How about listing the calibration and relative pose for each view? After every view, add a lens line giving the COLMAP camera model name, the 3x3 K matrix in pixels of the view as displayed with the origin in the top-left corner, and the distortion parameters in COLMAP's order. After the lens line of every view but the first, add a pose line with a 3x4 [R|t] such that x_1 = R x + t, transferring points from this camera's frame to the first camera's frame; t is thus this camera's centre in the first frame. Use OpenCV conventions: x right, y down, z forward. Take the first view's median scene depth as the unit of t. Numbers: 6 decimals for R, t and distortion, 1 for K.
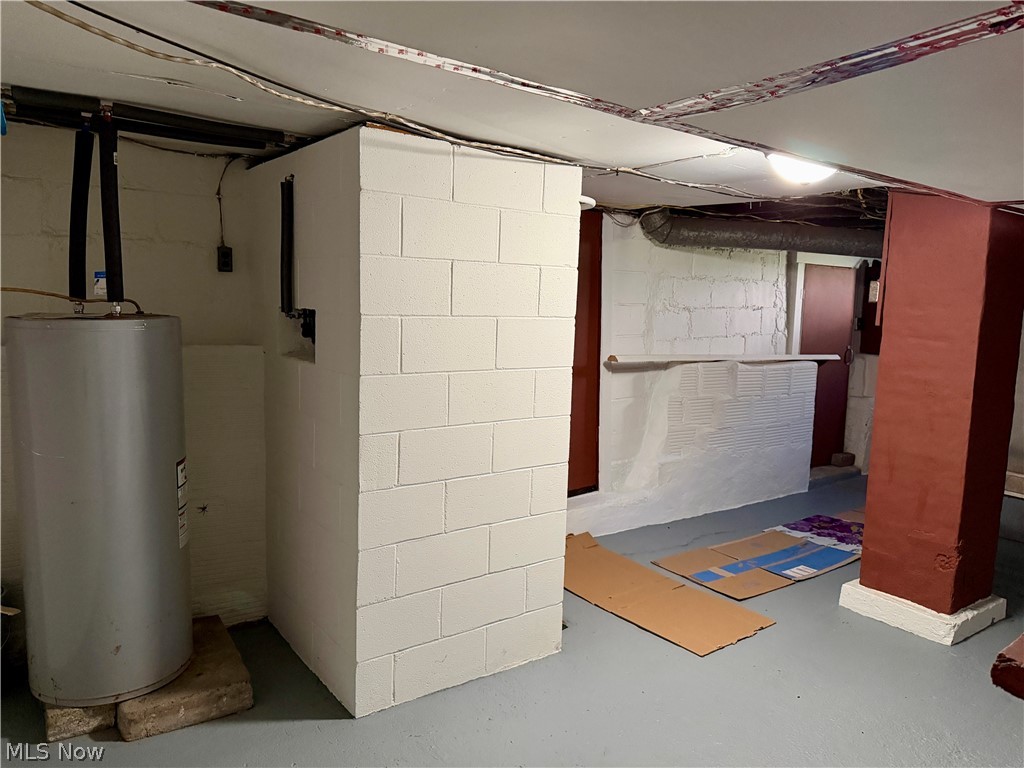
lens RADIAL K [[715.5, 0, 512.0], [0, 715.5, 384.0], [0, 0, 1]] dist [0.004182, -0.005589]
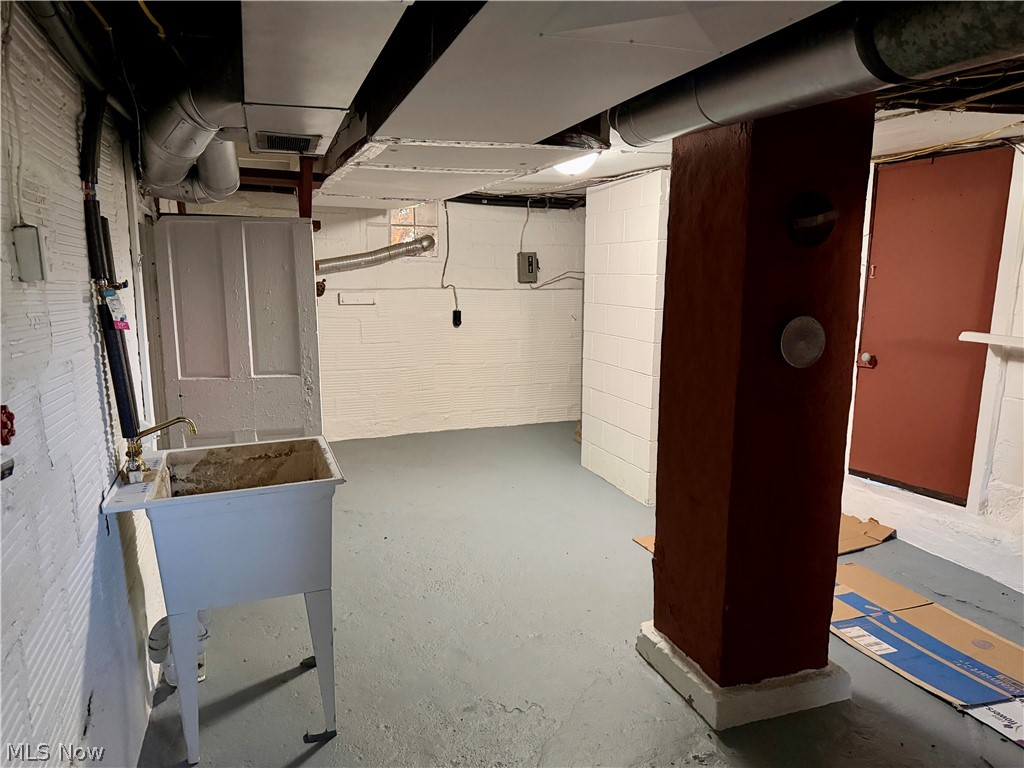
lens RADIAL K [[715.5, 0, 512.0], [0, 715.5, 384.0], [0, 0, 1]] dist [0.004182, -0.005589]
pose [[-0.289641, 0.111387, -0.950632, 1.118322], [-0.124760, 0.980338, 0.152880, -0.045287], [0.948969, 0.162881, -0.270050, 0.807249]]
